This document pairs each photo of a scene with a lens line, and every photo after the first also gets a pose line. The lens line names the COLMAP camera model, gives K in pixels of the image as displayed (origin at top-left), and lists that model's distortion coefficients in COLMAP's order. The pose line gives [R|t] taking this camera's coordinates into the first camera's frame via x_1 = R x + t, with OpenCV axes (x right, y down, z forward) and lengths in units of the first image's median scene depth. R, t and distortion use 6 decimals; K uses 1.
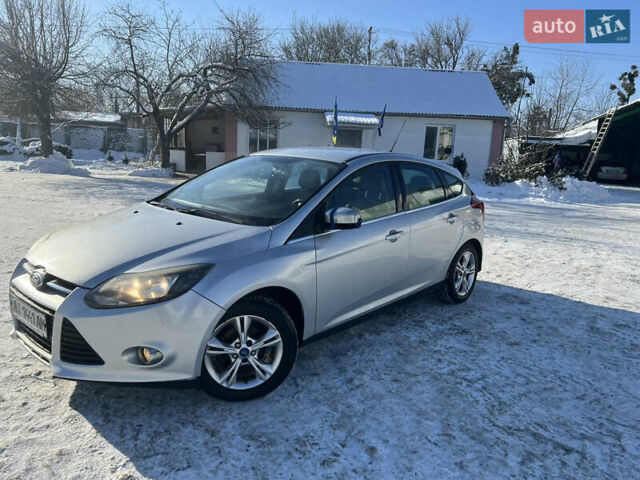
lens RADIAL K [[485.6, 0, 320.8], [0, 485.6, 240.8], [0, 0, 1]] dist [0.036383, -0.039326]
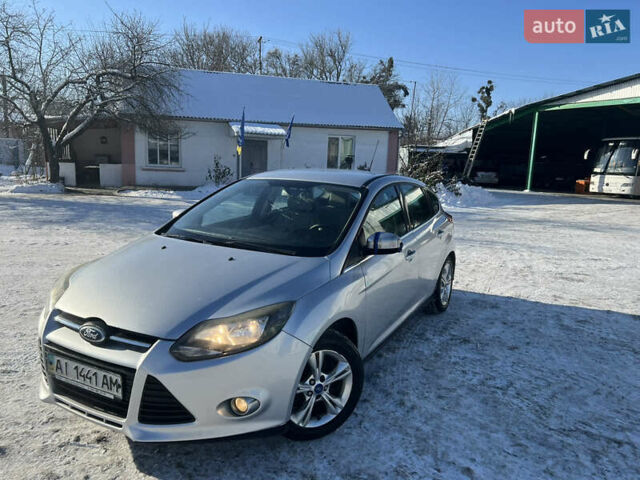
lens RADIAL K [[485.6, 0, 318.4], [0, 485.6, 240.3], [0, 0, 1]] dist [0.036383, -0.039326]
pose [[0.973378, -0.049511, 0.223792, -0.215210], [0.052903, 0.998557, -0.009180, -0.034659], [-0.223015, 0.020775, 0.974594, 0.026139]]
